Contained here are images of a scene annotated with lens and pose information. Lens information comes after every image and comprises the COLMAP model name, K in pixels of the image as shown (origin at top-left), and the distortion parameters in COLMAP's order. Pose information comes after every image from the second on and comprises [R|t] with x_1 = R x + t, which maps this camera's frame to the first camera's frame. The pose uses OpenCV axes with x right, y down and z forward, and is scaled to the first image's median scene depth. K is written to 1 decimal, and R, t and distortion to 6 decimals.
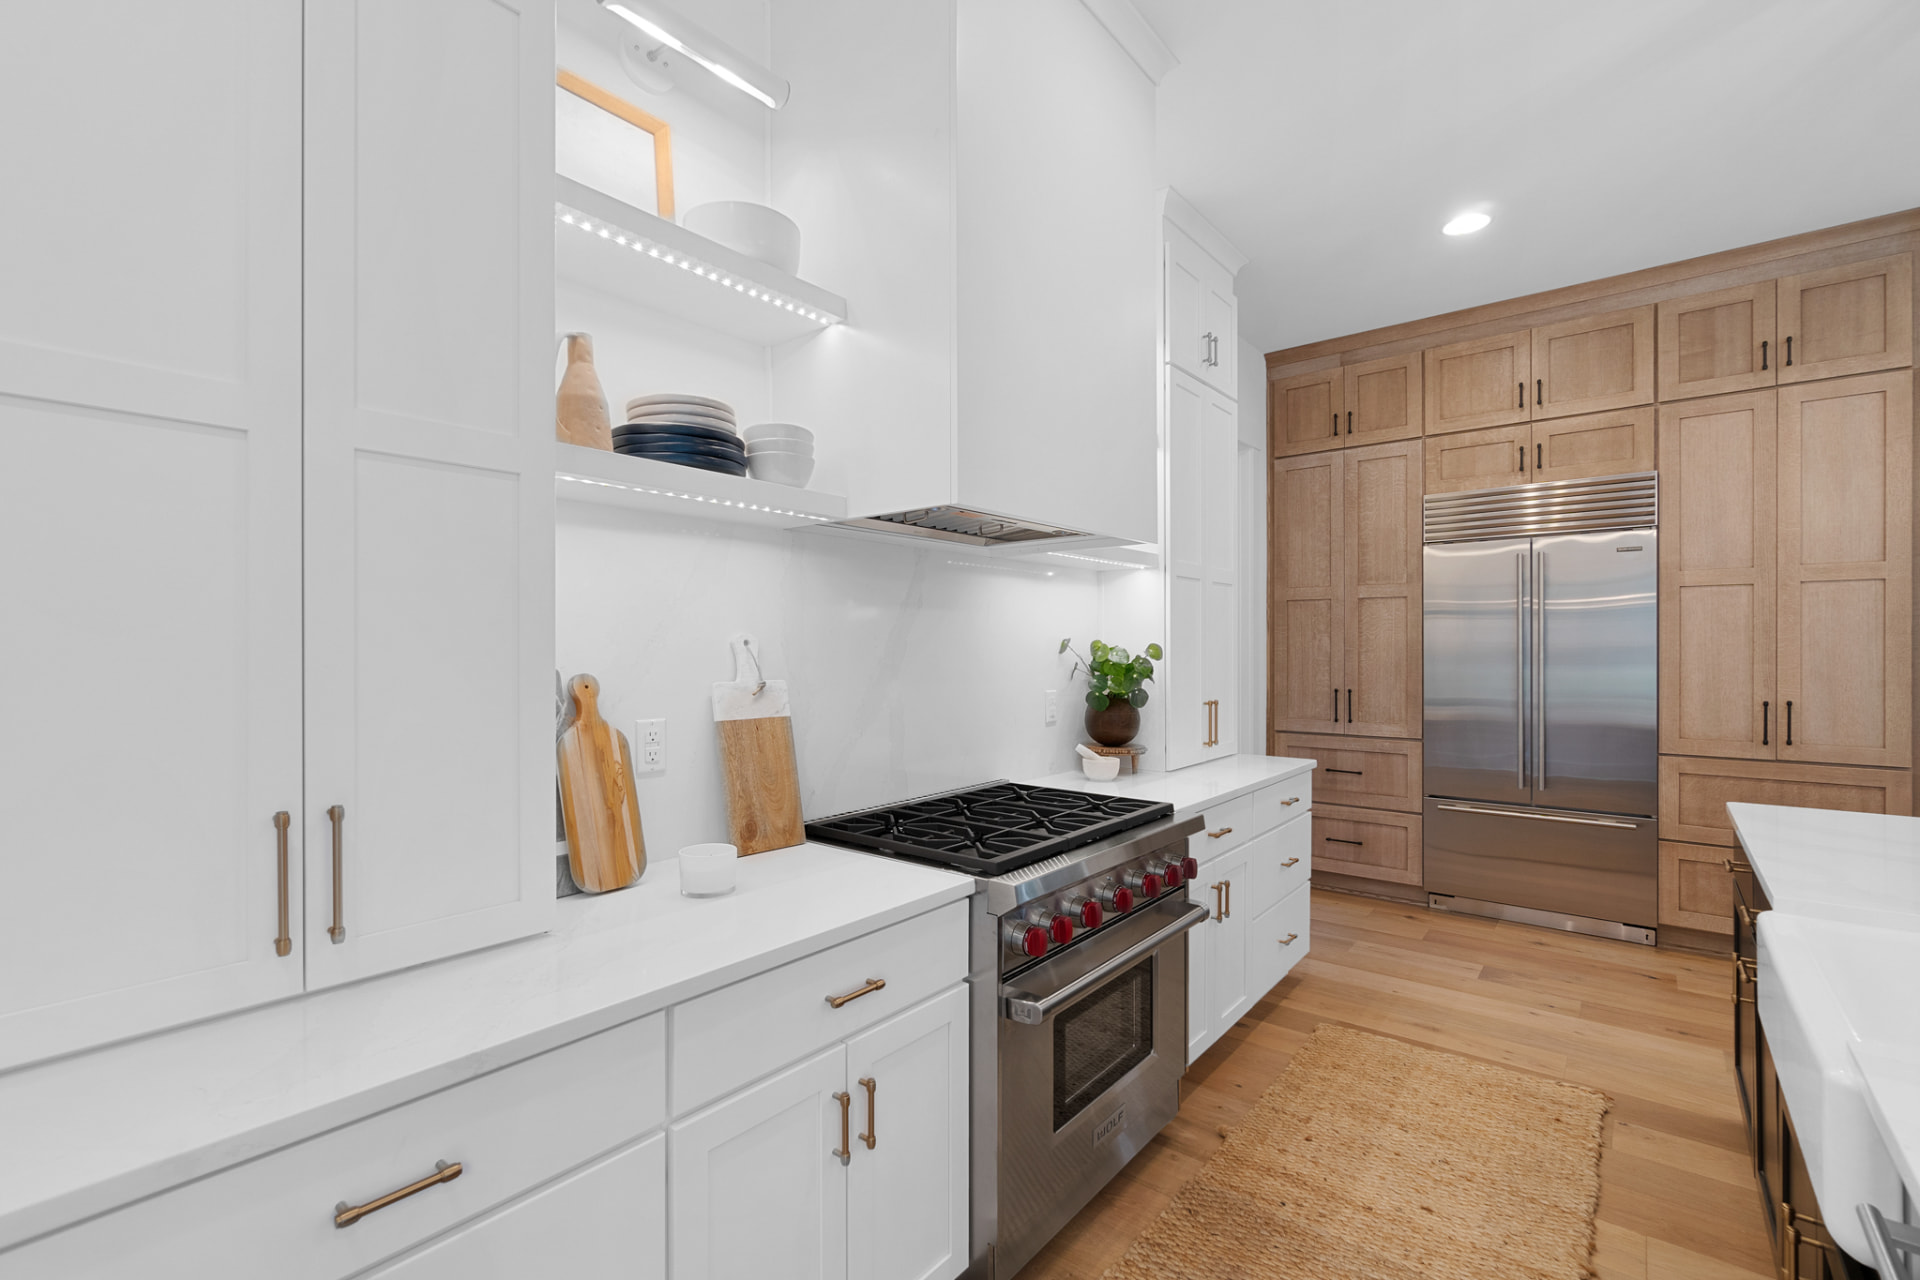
lens RADIAL K [[851.6, 0, 959.1], [0, 851.6, 647.4], [0, 0, 1]] dist [-0.001023, -0.000117]
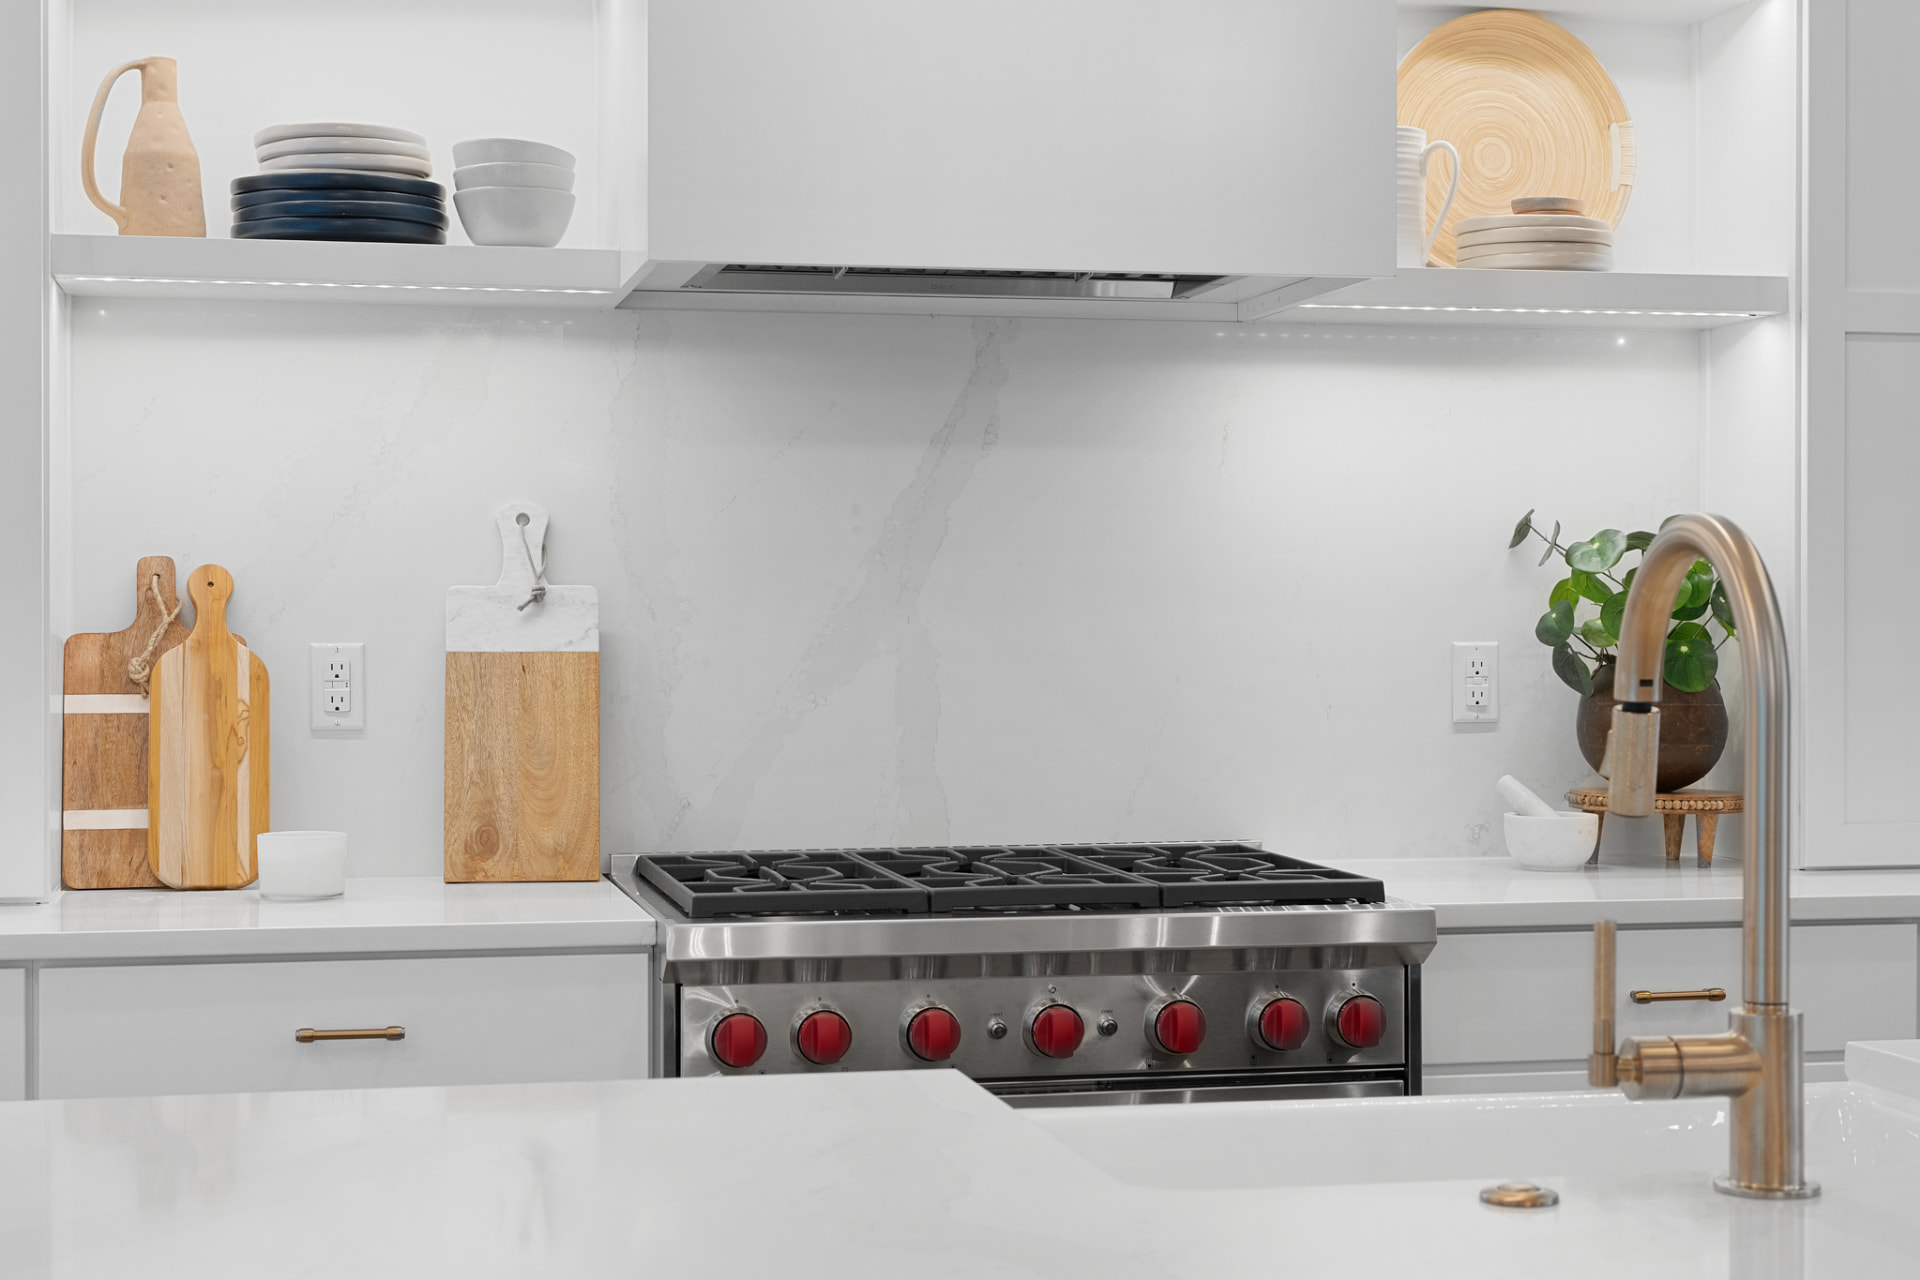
lens RADIAL K [[2988.2, 0, 960.0], [0, 2988.2, 640.0], [0, 0, 1]] dist [-0.001592, 0.089972]
pose [[0.781599, 0.007145, -0.623740, 1.255677], [-0.000595, 0.999942, 0.010708, 0.055436], [0.623781, -0.007998, 0.781559, -0.378863]]
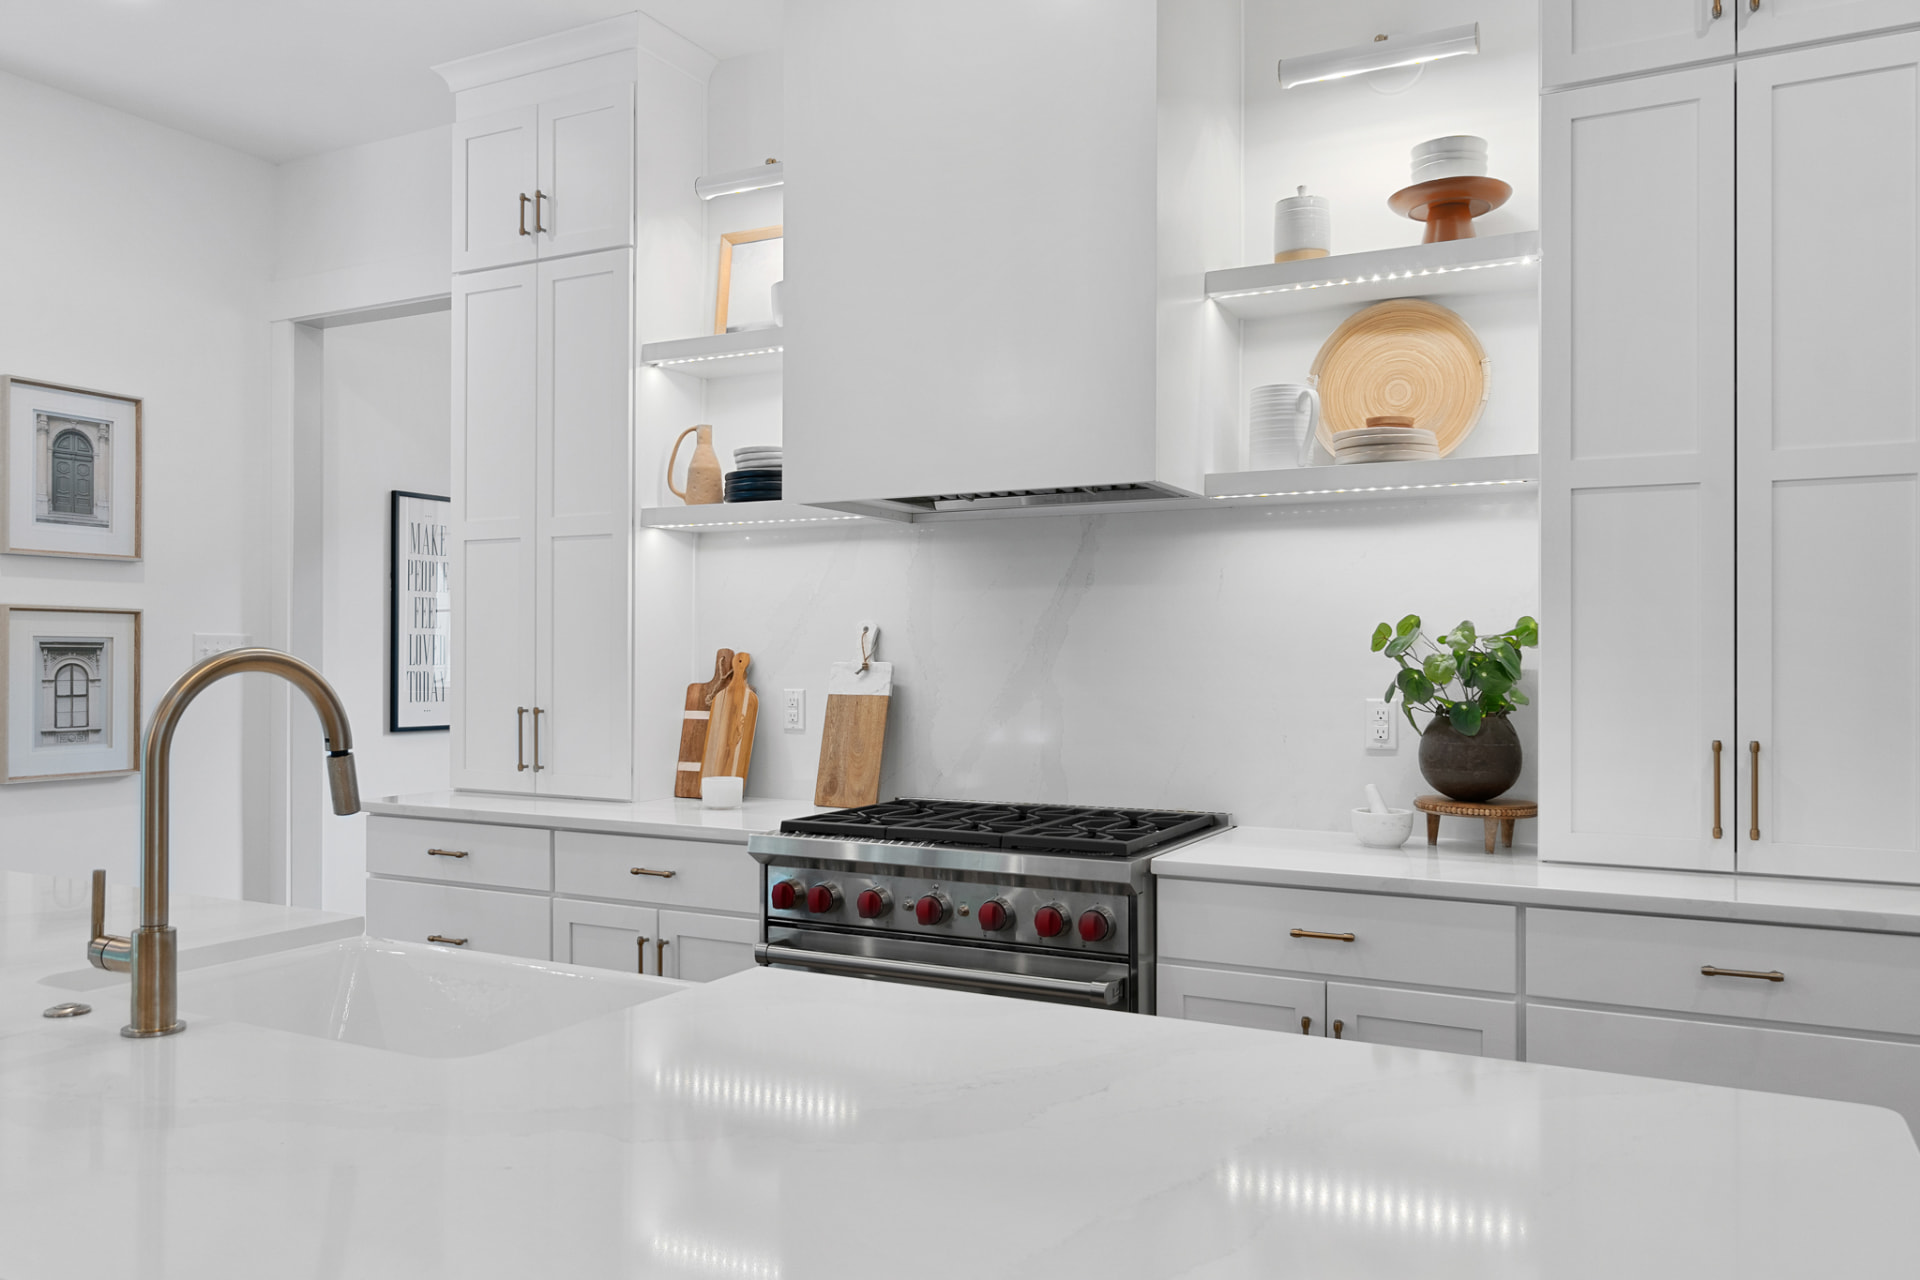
lens RADIAL K [[1458.3, 0, 960.0], [0, 1458.3, 640.0], [0, 0, 1]] dist [-0.002343, -0.001449]
pose [[0.185350, -0.006622, -0.982650, 1.765597], [-0.000630, 0.999976, -0.006857, 0.023439], [0.982672, 0.001890, 0.185342, 0.788743]]
